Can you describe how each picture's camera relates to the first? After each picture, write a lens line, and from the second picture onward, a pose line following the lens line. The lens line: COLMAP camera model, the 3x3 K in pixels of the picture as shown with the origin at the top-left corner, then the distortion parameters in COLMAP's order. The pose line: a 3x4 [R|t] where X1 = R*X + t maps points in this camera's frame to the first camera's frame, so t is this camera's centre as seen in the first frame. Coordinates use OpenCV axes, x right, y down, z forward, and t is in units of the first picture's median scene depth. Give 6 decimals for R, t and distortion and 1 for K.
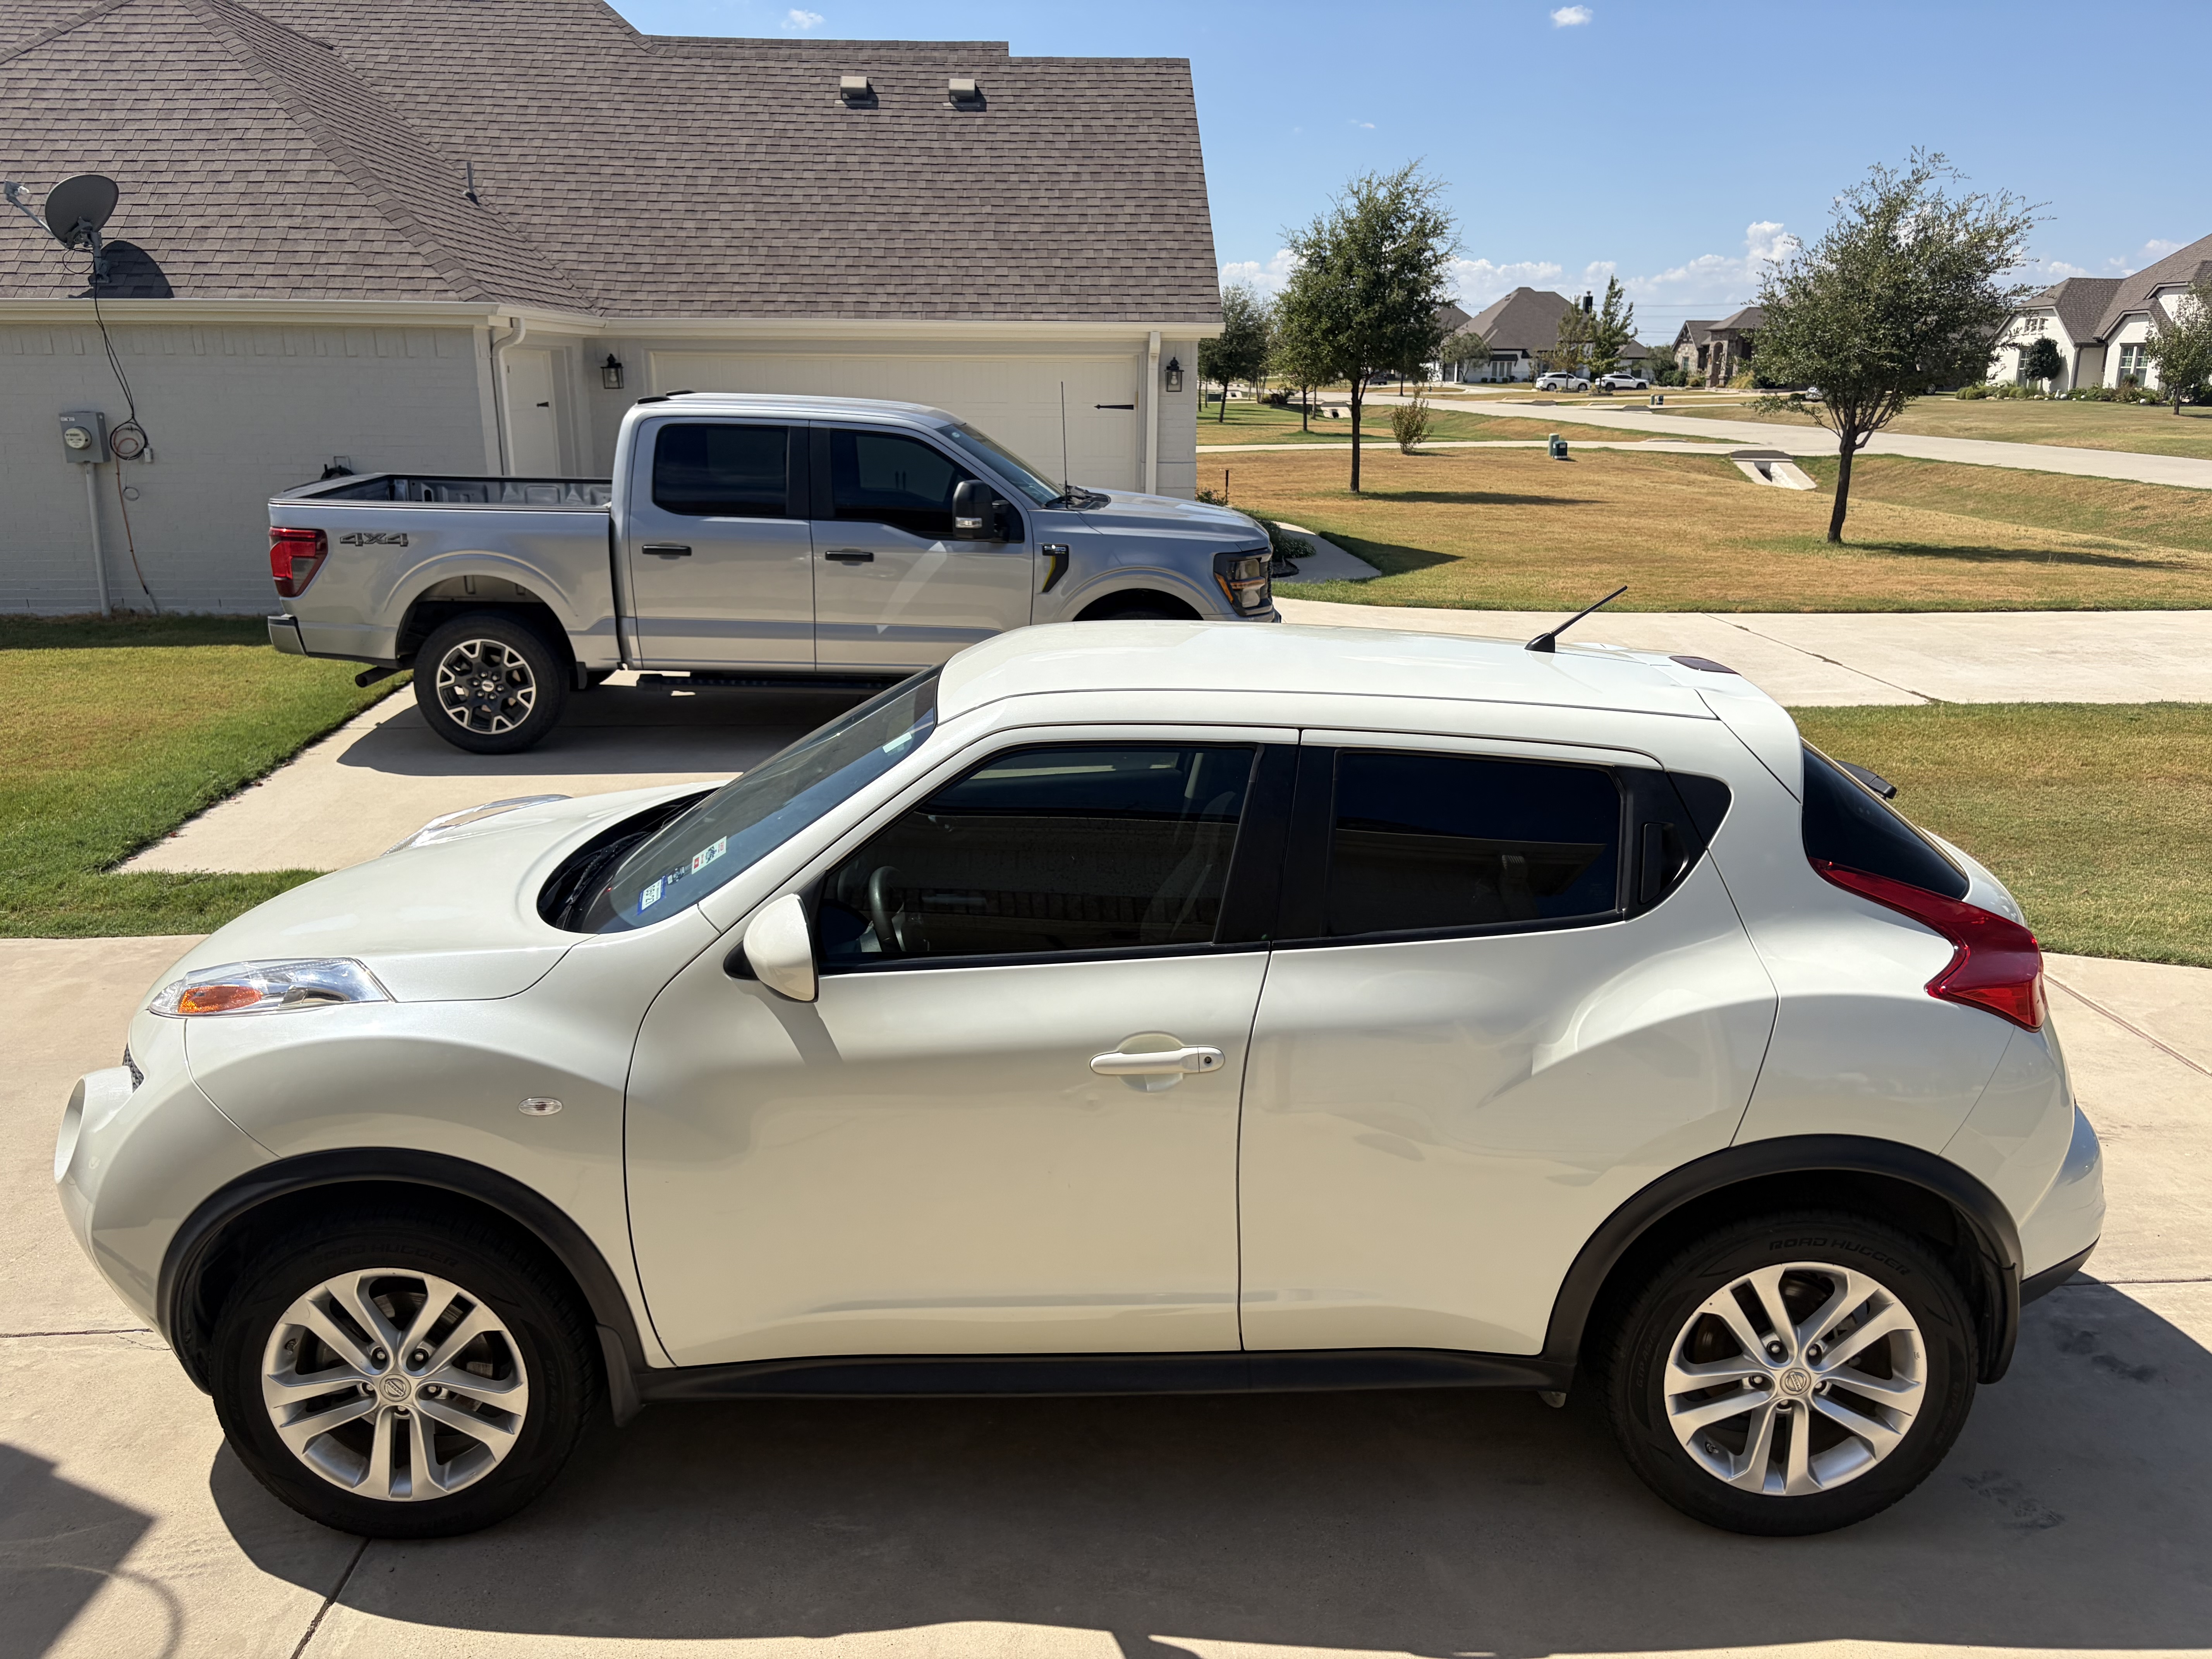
lens RADIAL K [[1679.9, 0, 1103.7], [0, 1679.9, 832.1], [0, 0, 1]] dist [0.042190, -0.046379]
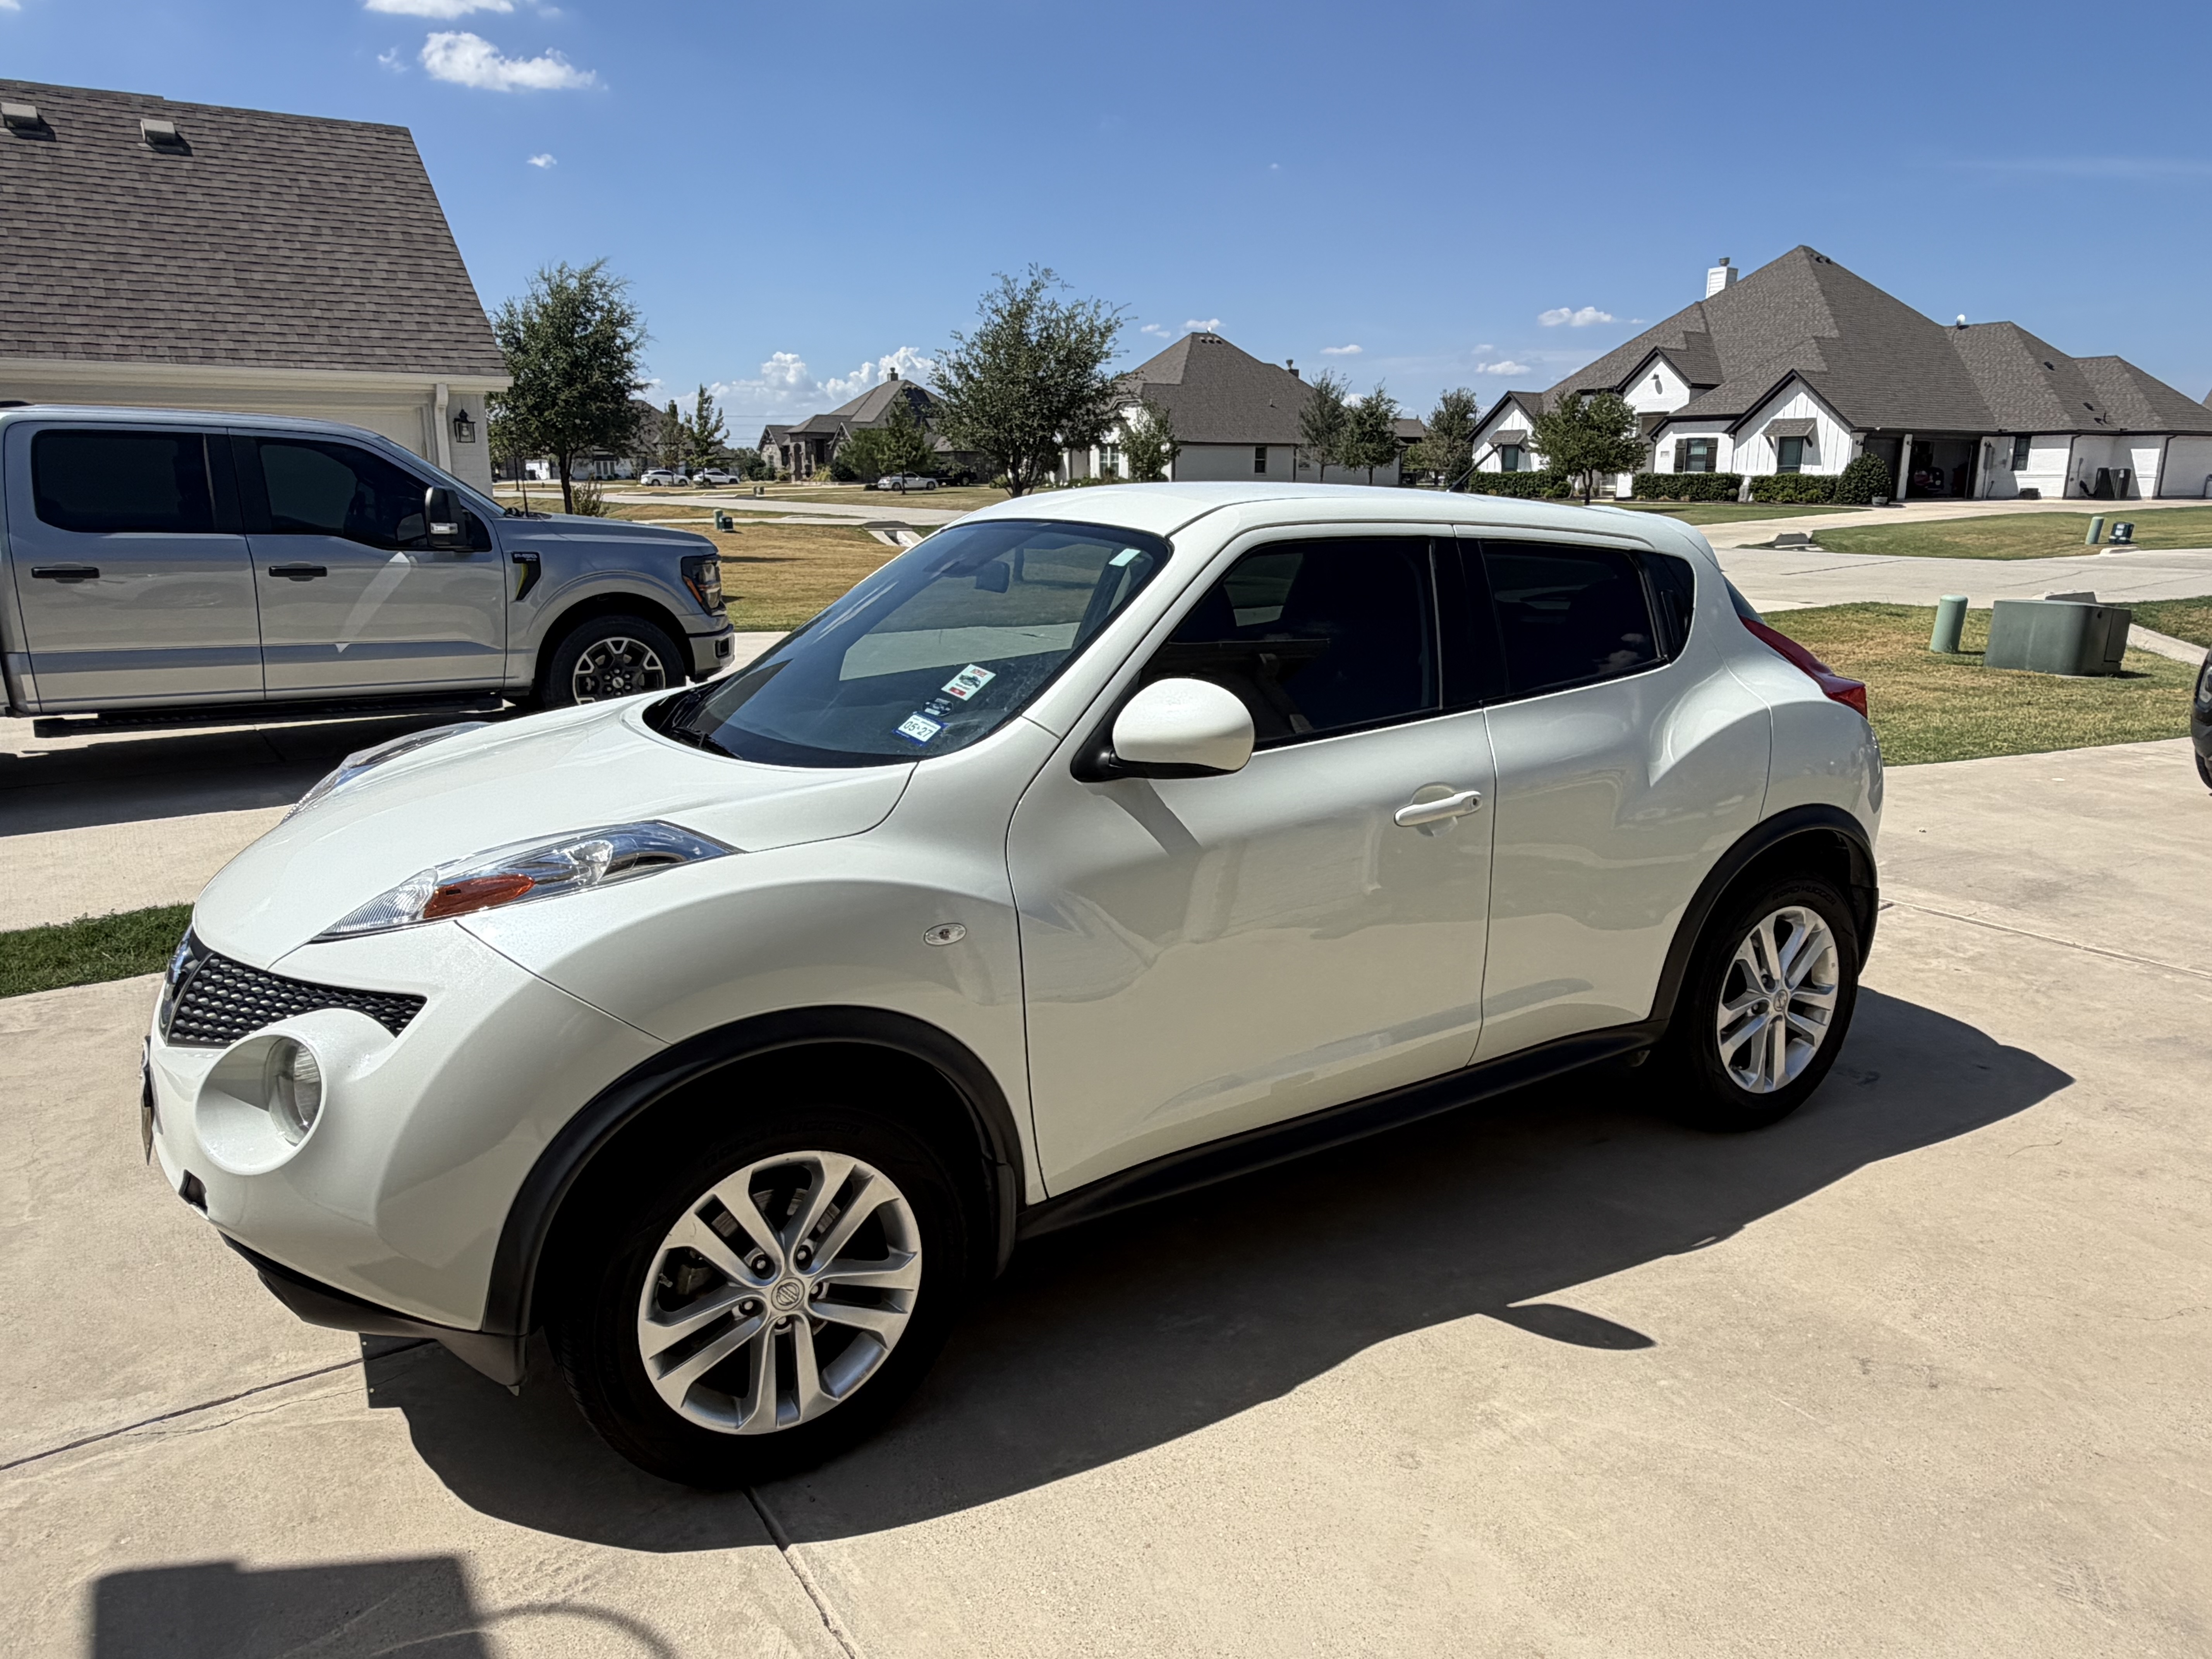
lens RADIAL K [[1477.6, 0, 1102.6], [0, 1477.6, 843.2], [0, 0, 1]] dist [0.006391, 0.001735]
pose [[0.858923, -0.130718, 0.495141, -0.102290], [0.140082, 0.989970, 0.018352, 0.017121], [-0.492573, 0.053598, 0.868619, 0.039304]]
